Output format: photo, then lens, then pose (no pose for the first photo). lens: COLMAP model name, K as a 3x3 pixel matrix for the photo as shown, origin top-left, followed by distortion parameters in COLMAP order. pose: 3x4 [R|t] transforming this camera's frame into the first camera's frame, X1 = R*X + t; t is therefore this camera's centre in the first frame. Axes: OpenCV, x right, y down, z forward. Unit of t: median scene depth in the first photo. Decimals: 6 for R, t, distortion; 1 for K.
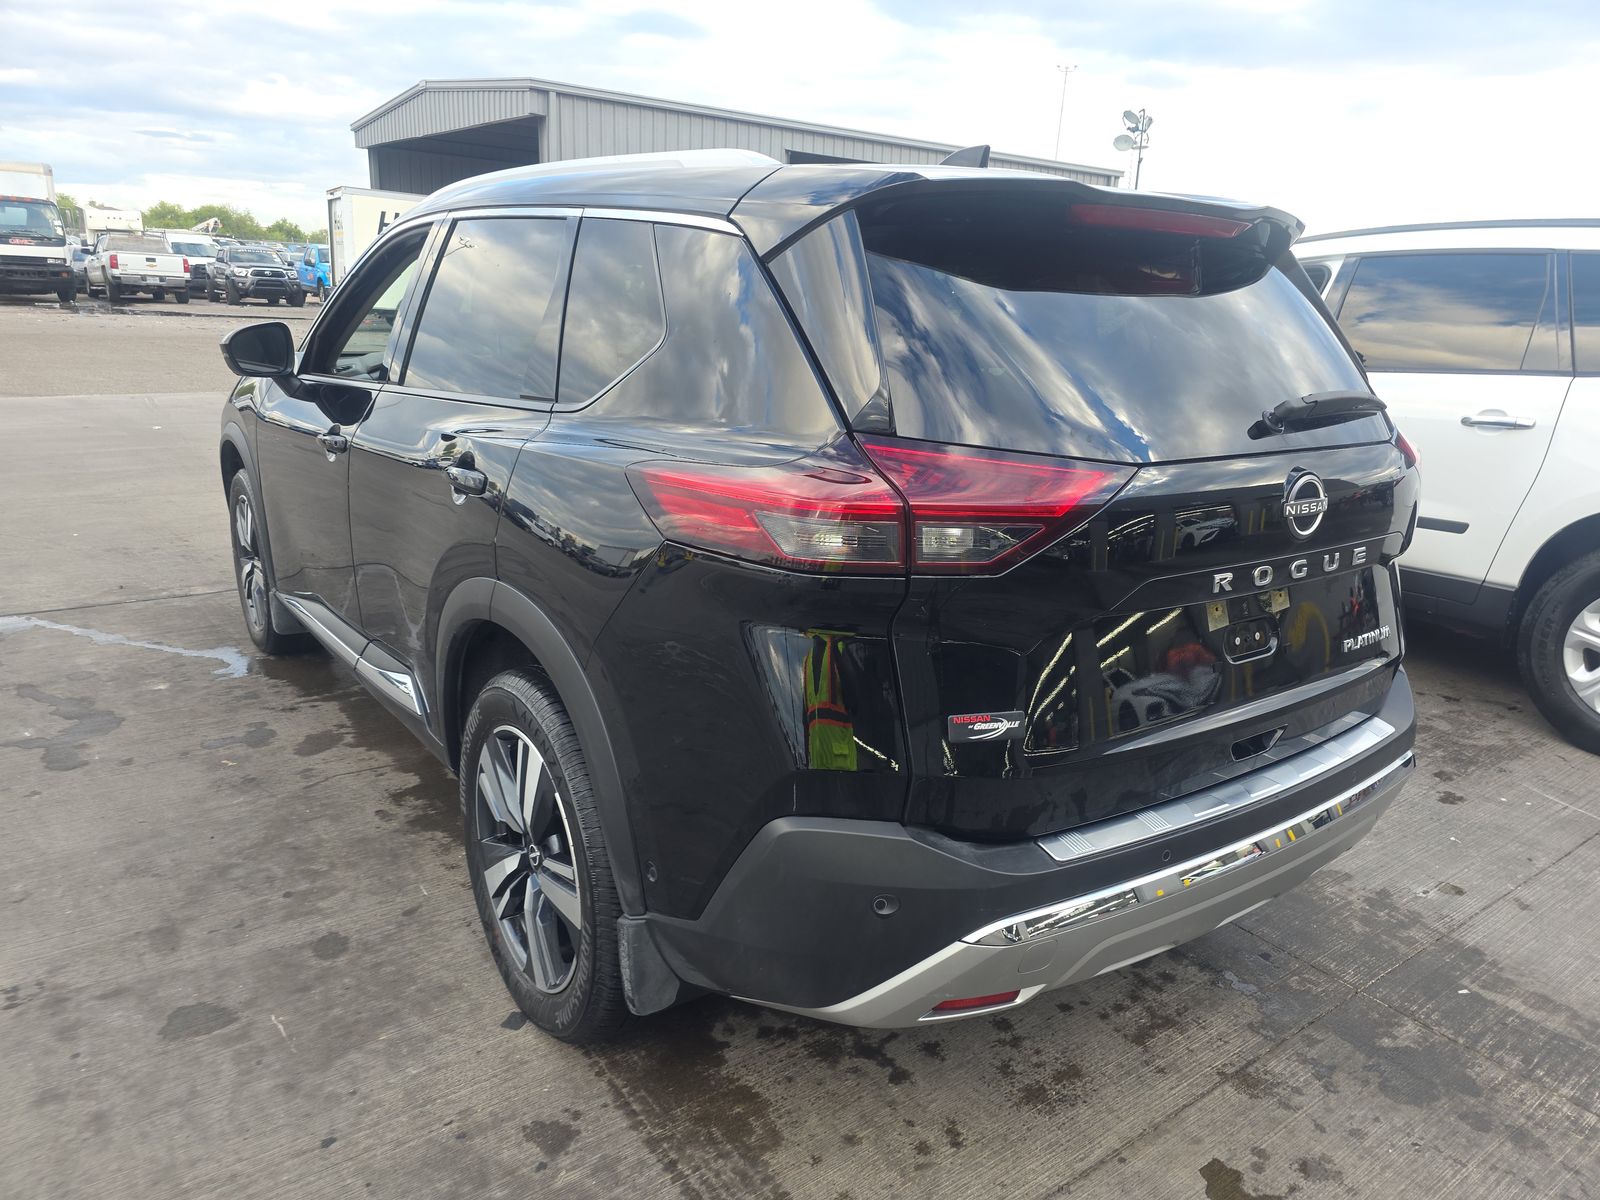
lens RADIAL K [[1113.4, 0, 792.1], [0, 1113.4, 610.7], [0, 0, 1]] dist [0.032186, -0.047696]
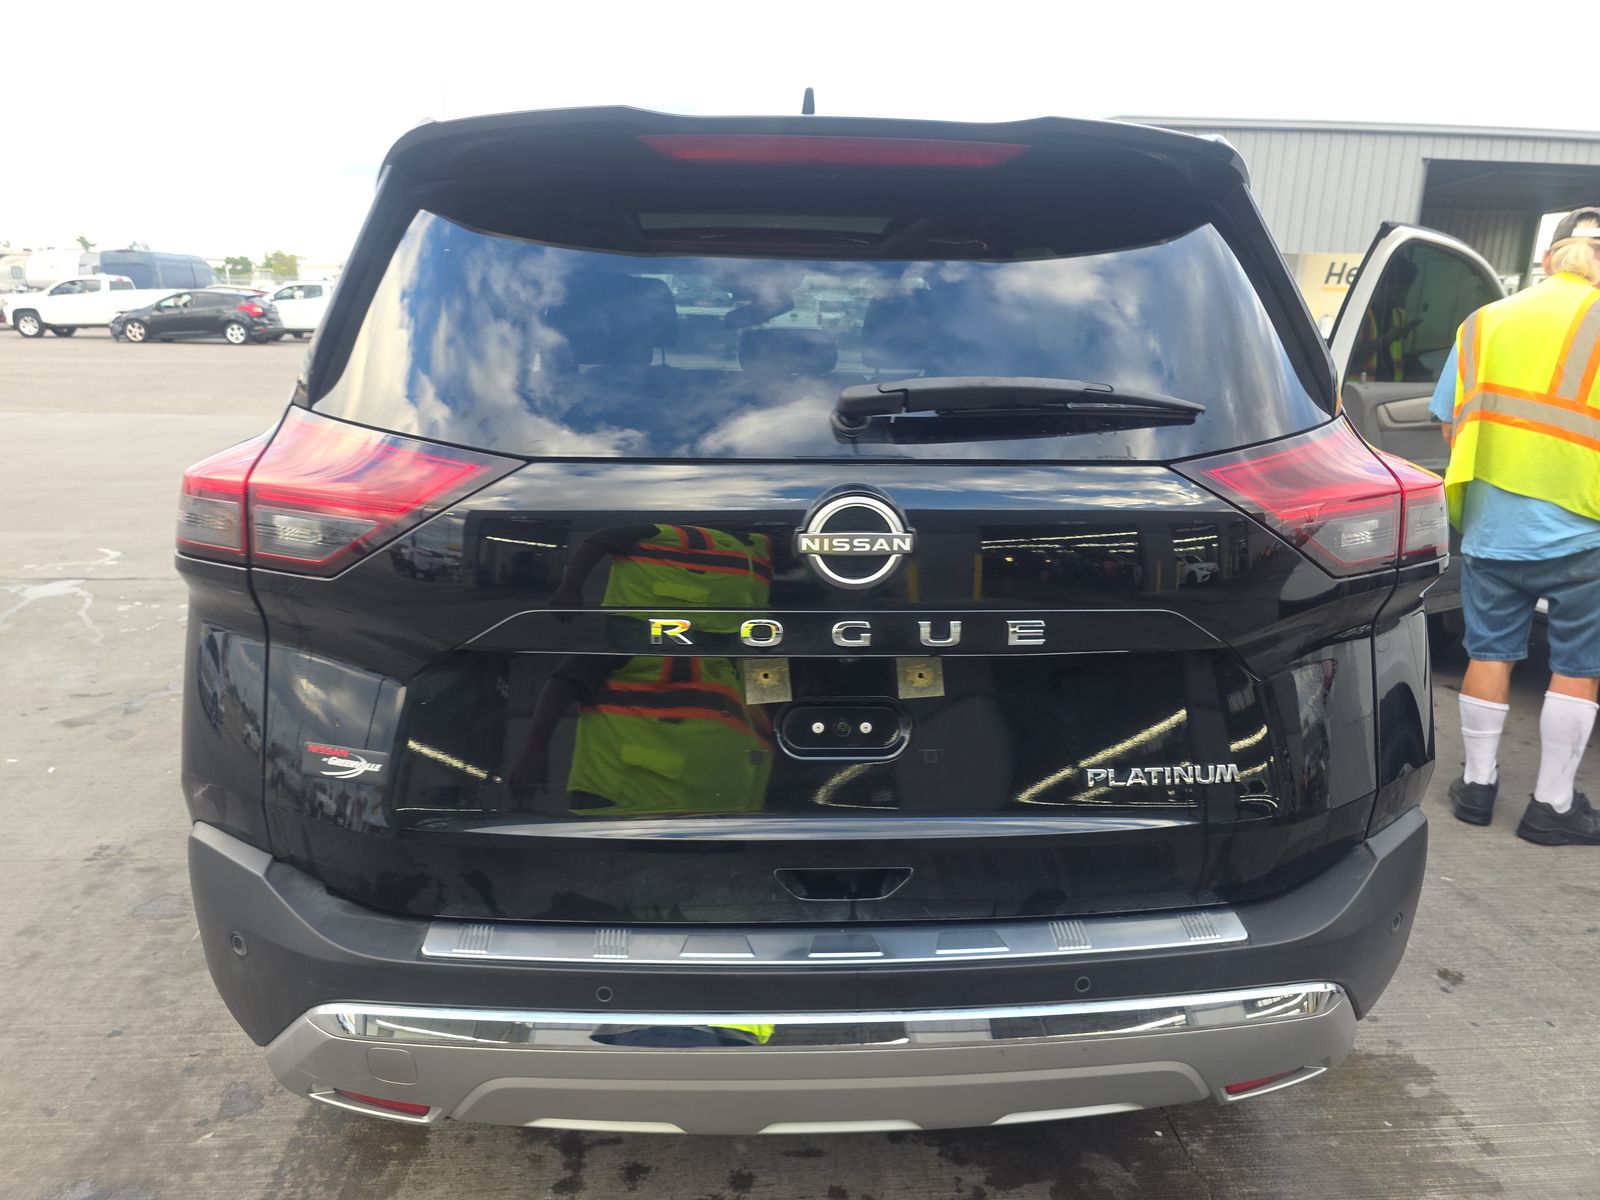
lens RADIAL K [[1085.9, 0, 800.0], [0, 1085.9, 600.0], [0, 0, 1]] dist [0.087857, -0.095320]
pose [[0.830963, 0.107521, -0.545839, 0.723528], [-0.133001, 0.991089, -0.007247, -0.044973], [0.540196, 0.078619, 0.837859, 0.397894]]
